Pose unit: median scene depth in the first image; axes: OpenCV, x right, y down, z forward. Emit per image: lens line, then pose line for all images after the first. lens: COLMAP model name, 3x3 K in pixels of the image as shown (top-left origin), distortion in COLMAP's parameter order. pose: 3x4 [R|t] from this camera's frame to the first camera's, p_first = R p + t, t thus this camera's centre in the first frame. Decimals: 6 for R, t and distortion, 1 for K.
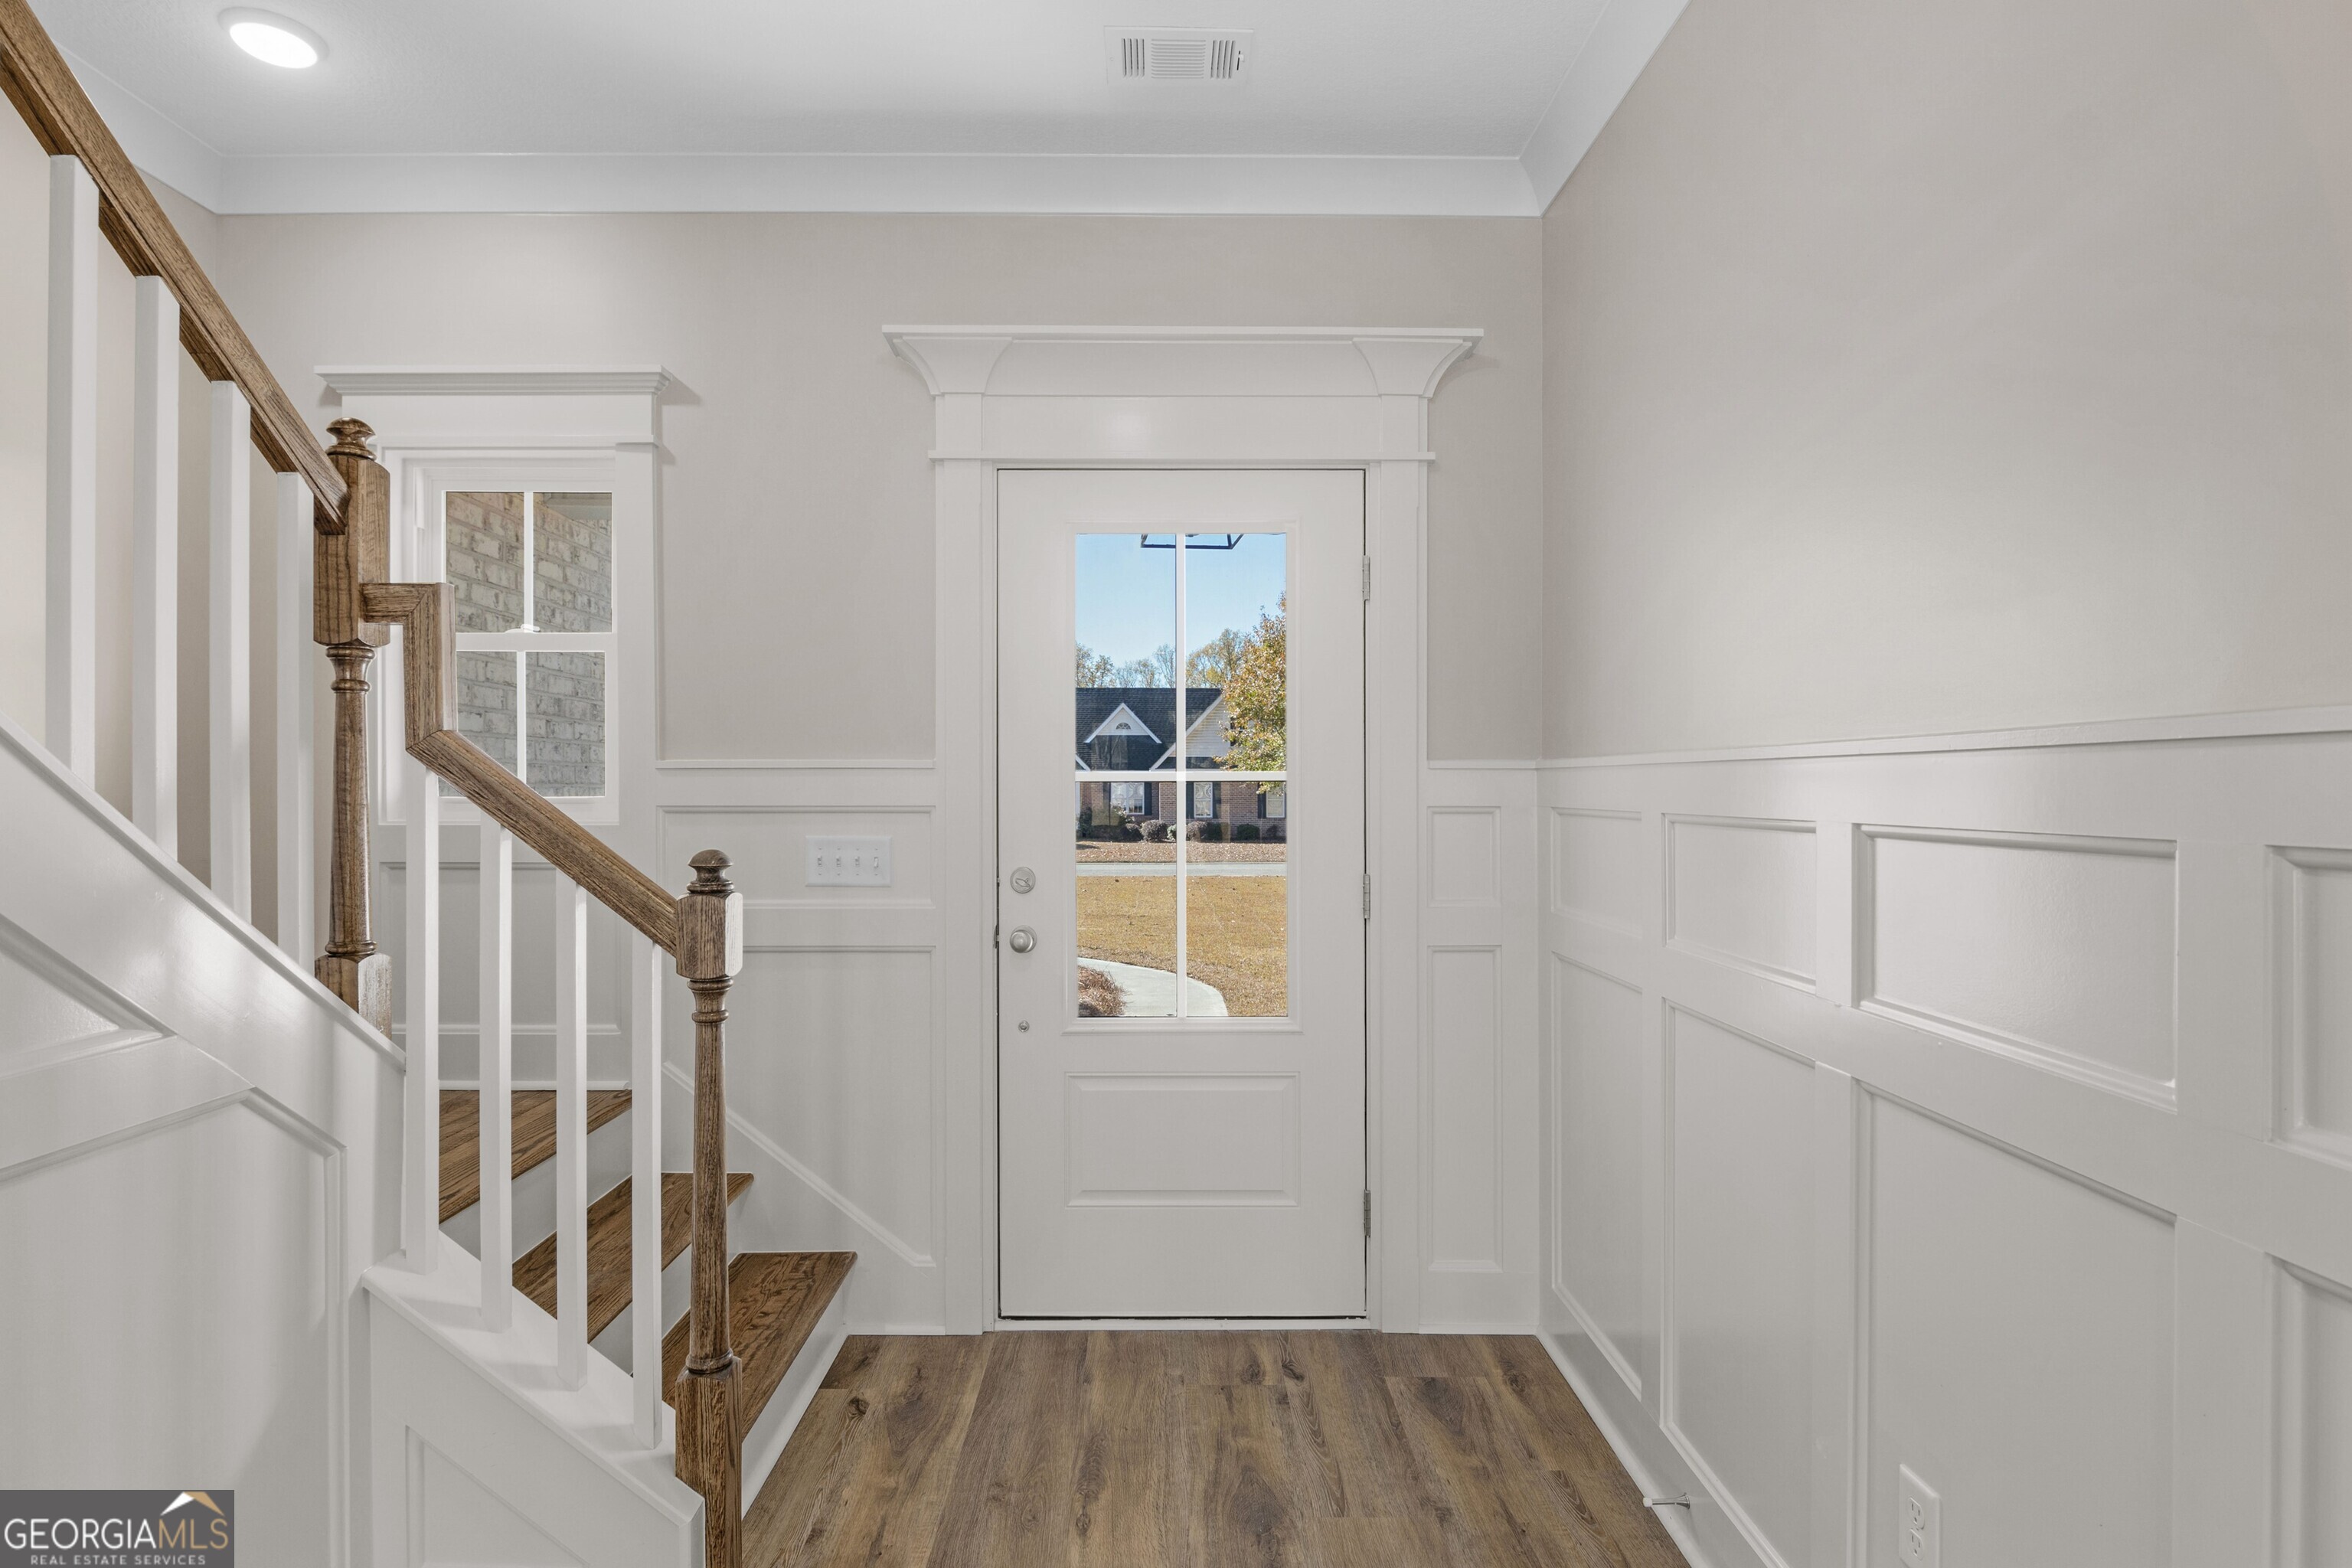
lens RADIAL K [[1214.2, 0, 1176.2], [0, 1214.2, 782.8], [0, 0, 1]] dist [0.005470, -0.000334]
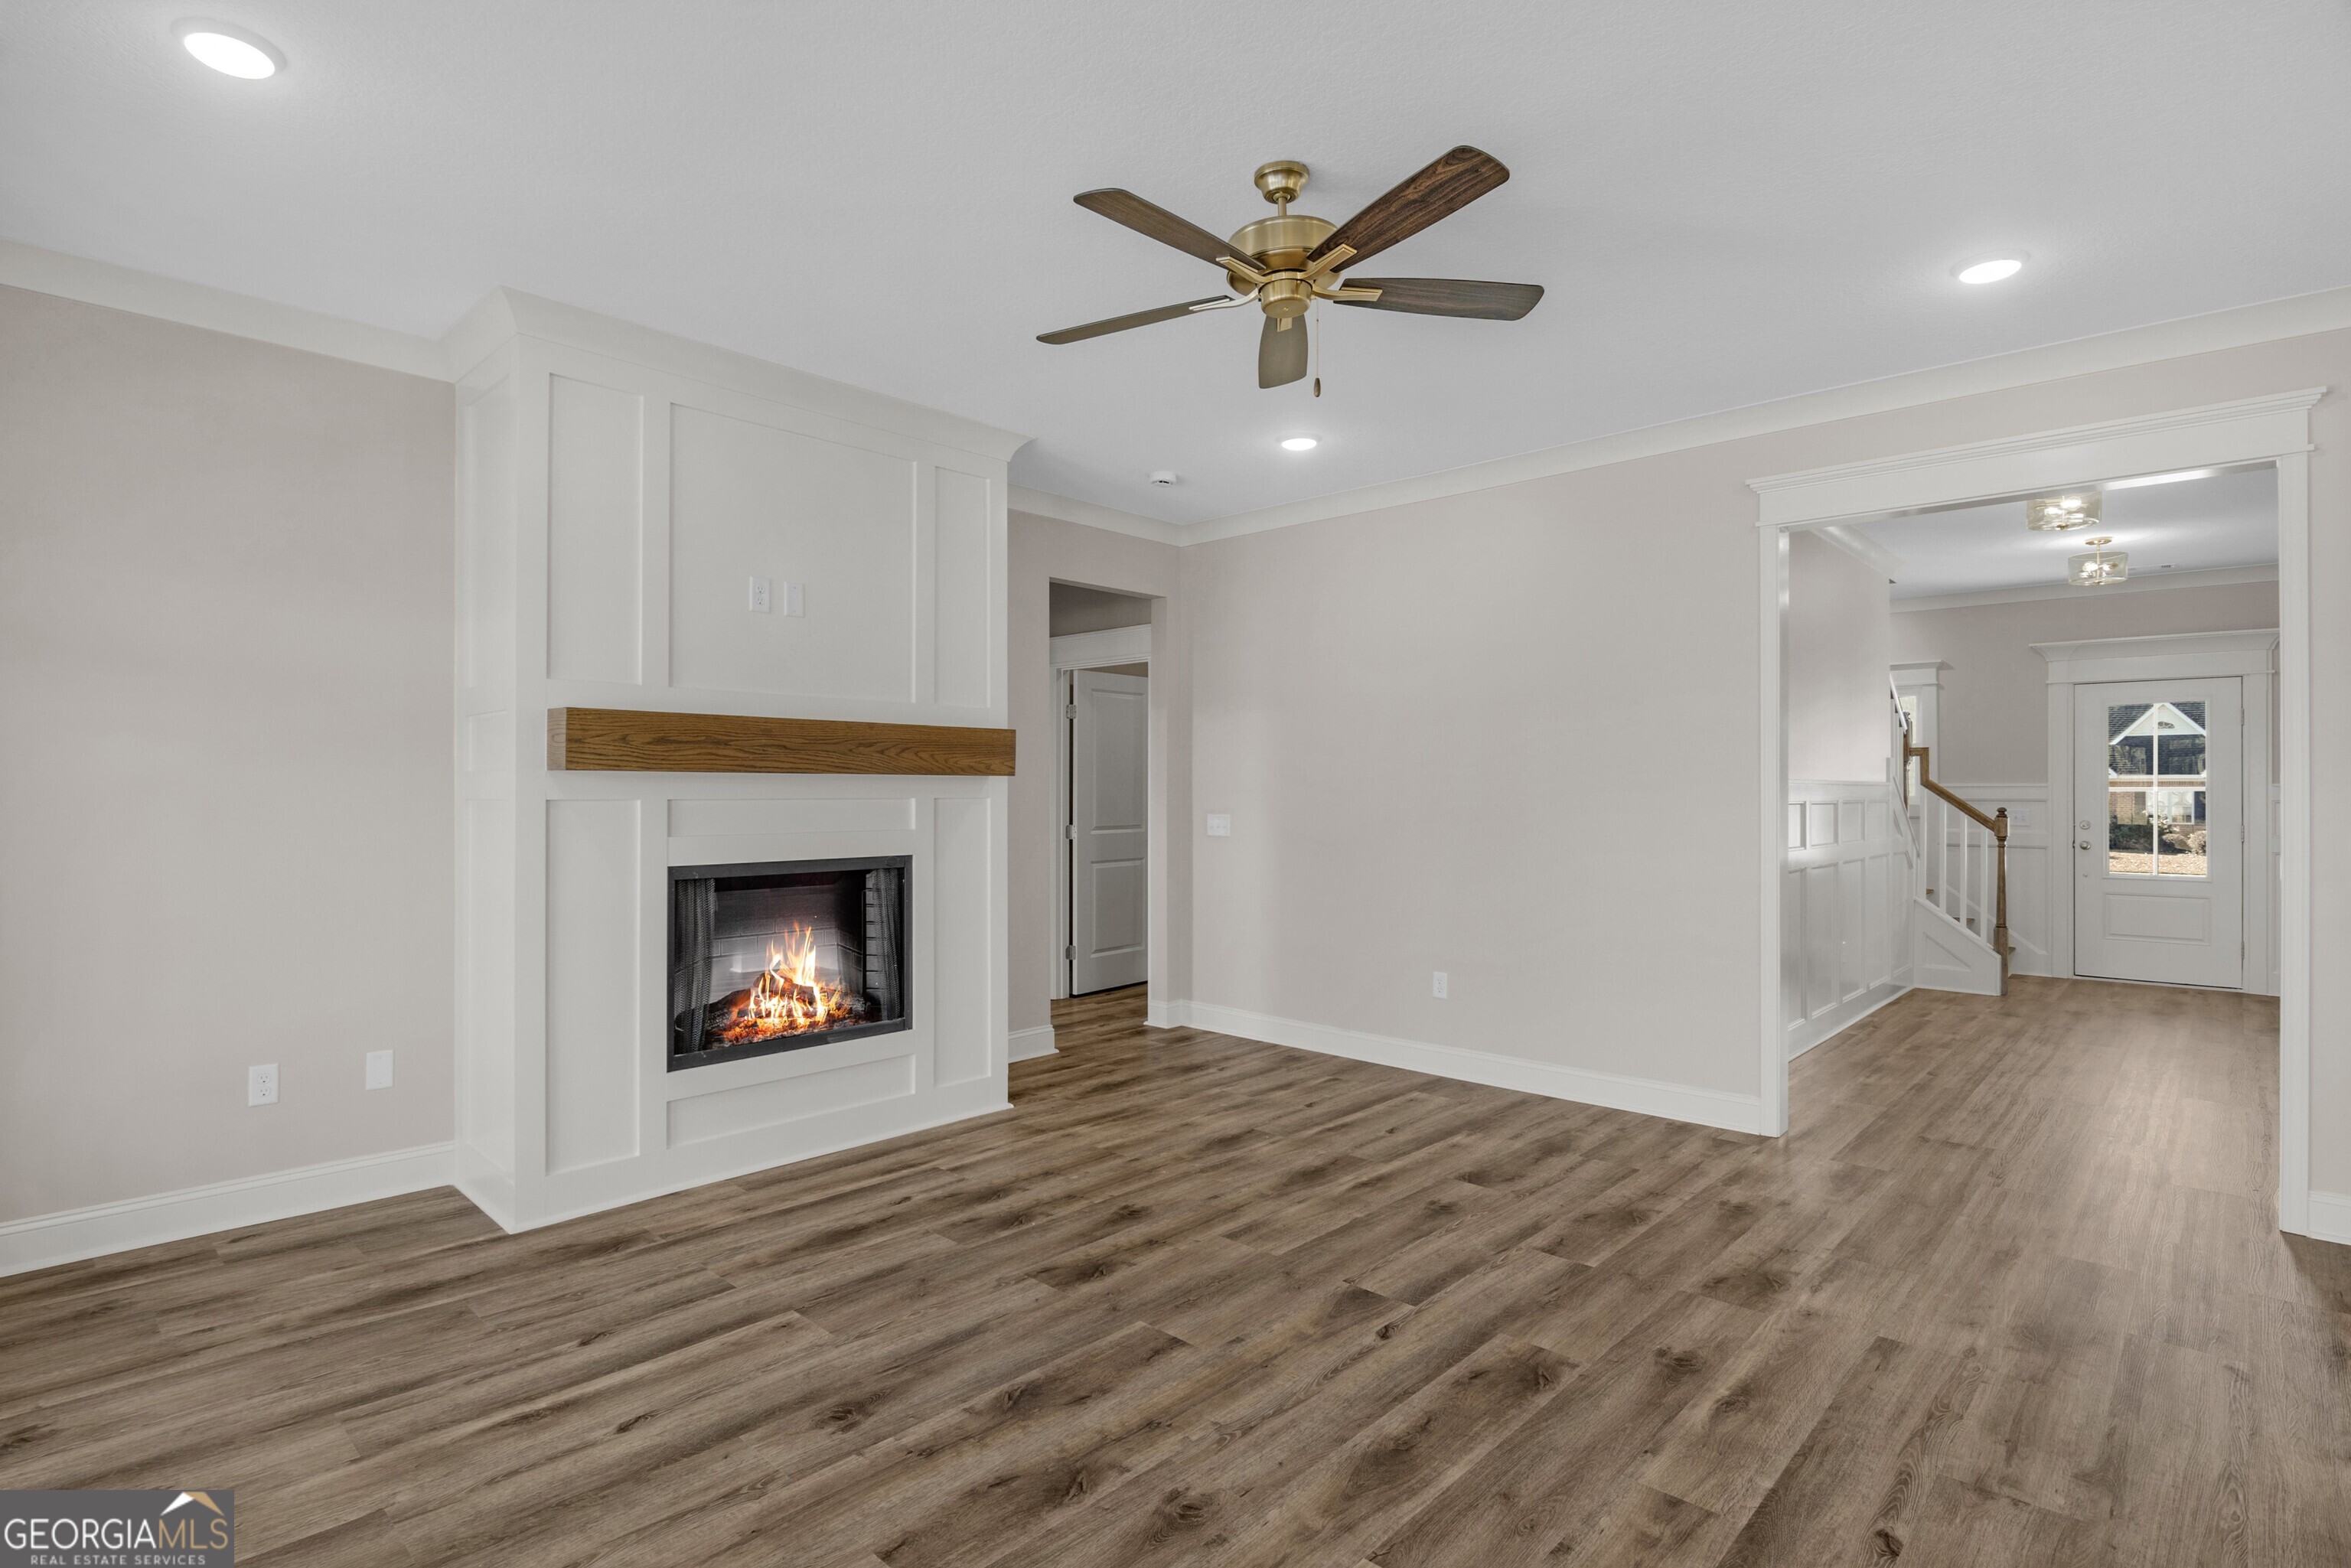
lens RADIAL K [[1135.7, 0, 1178.0], [0, 1135.7, 781.0], [0, 0, 1]] dist [-0.002965, -0.000538]
pose [[0.723558, 0.003715, -0.690253, 0.179882], [-0.005827, 0.999983, -0.000726, -0.012083], [0.690239, 0.004547, 0.723567, -2.518536]]
